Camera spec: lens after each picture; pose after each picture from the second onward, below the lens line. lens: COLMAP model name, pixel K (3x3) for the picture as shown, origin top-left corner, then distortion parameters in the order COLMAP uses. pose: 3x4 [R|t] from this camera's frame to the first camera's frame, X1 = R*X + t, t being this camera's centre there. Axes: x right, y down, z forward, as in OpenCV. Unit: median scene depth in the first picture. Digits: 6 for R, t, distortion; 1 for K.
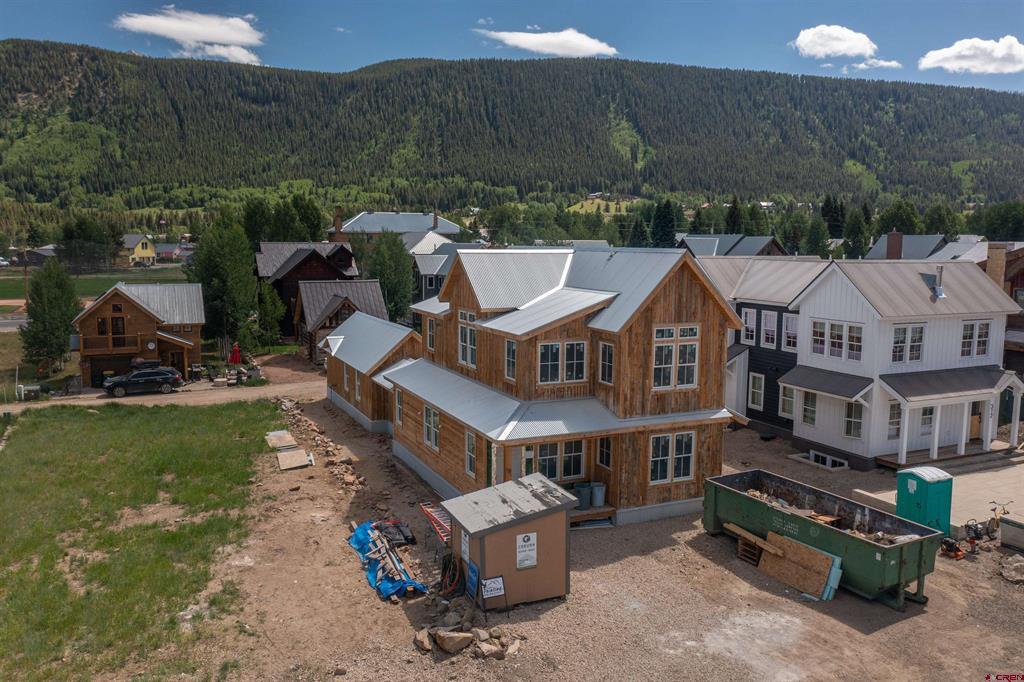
lens RADIAL K [[810.8, 0, 510.2], [0, 810.8, 339.6], [0, 0, 1]] dist [-0.016384, -0.001124]
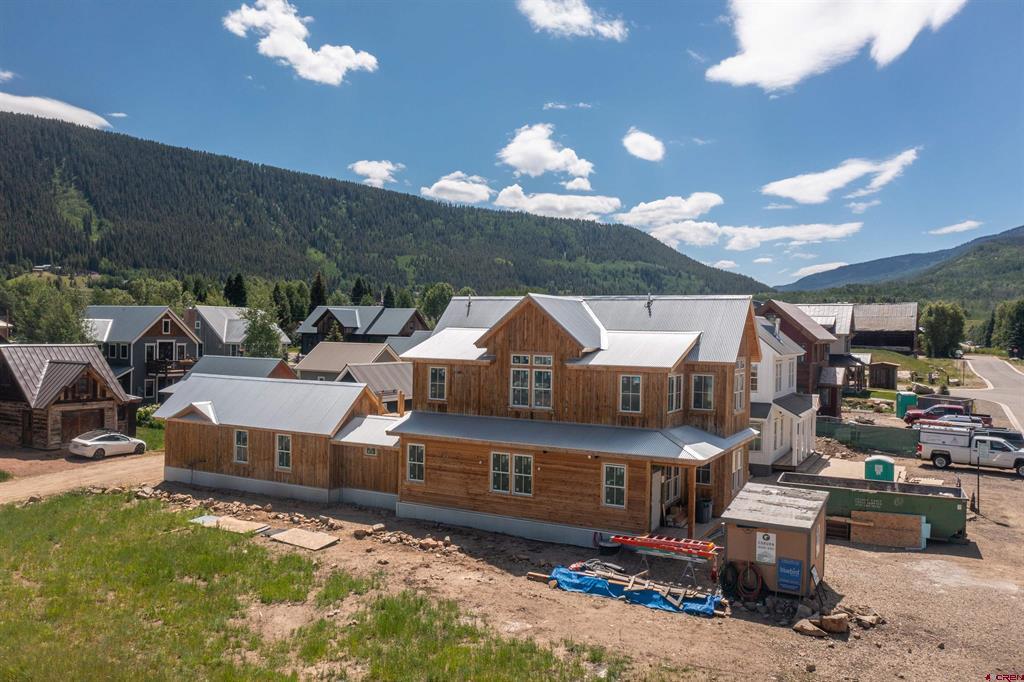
lens RADIAL K [[807.9, 0, 517.2], [0, 807.9, 338.9], [0, 0, 1]] dist [-0.011048, -0.003868]
pose [[0.790901, 0.002428, 0.611940, -0.538502], [0.059991, 0.994868, -0.081483, 0.021590], [-0.608997, 0.101155, 0.786696, 0.170058]]
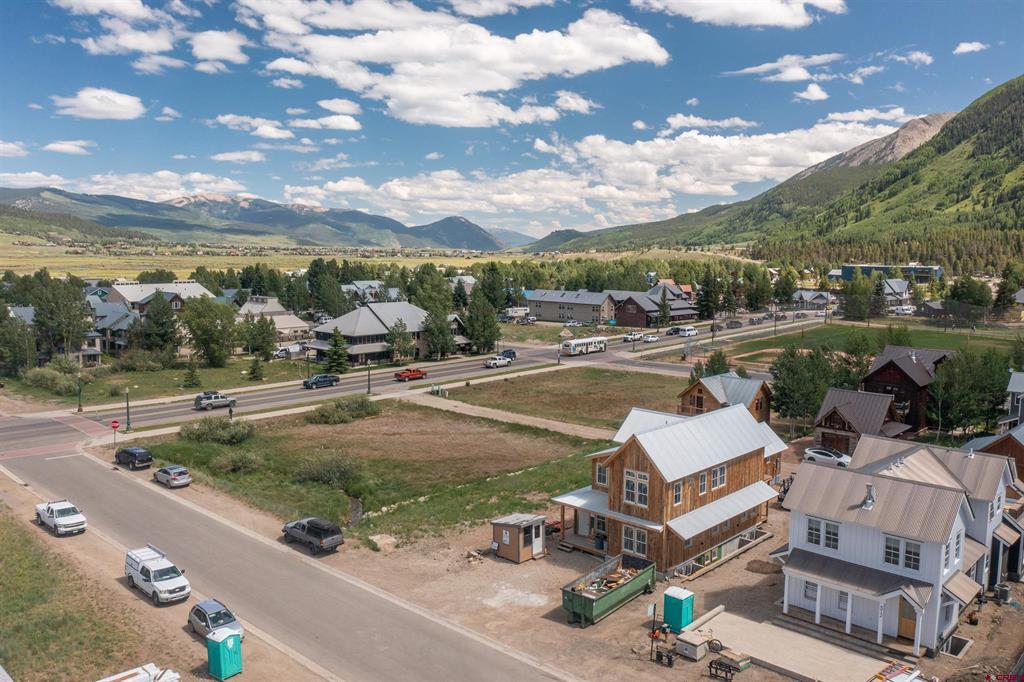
lens RADIAL K [[810.8, 0, 510.2], [0, 810.8, 339.6], [0, 0, 1]] dist [-0.016384, -0.001124]
pose [[0.379450, 0.100214, -0.919769, 1.224194], [-0.116162, 0.991410, 0.060098, -0.273475], [0.917891, 0.084038, 0.387832, -0.021772]]
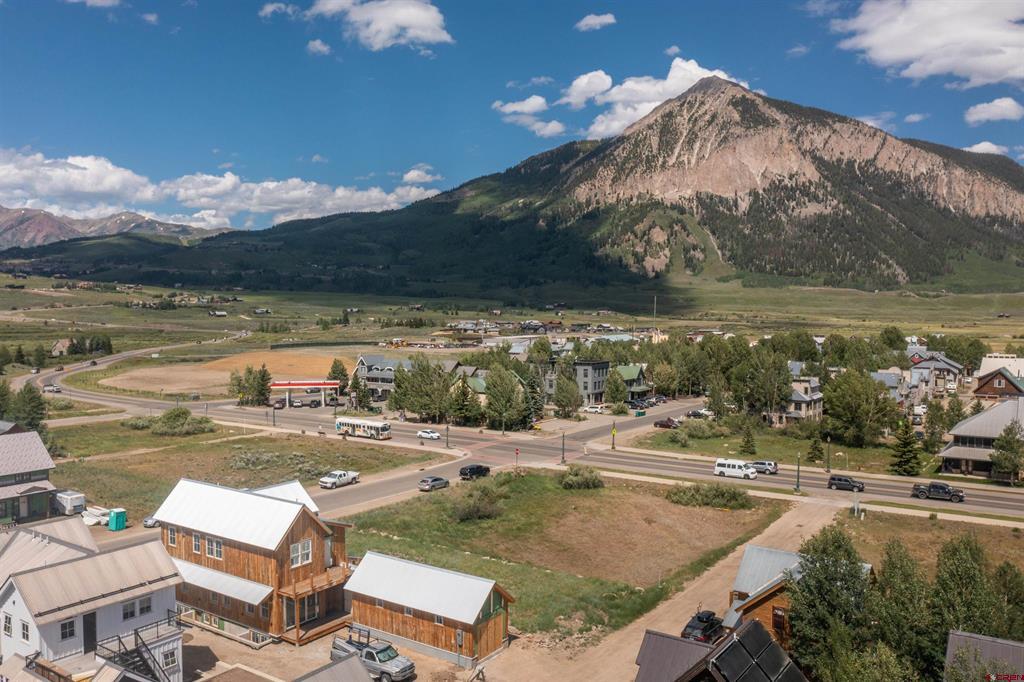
lens RADIAL K [[833.5, 0, 512.0], [0, 833.5, 341.0], [0, 0, 1]] dist [-0.008571, -0.012839]
pose [[-0.870033, 0.023911, -0.492414, 0.396138], [-0.052097, 0.988771, 0.140062, -0.637746], [0.490233, 0.147512, -0.859018, 2.421715]]
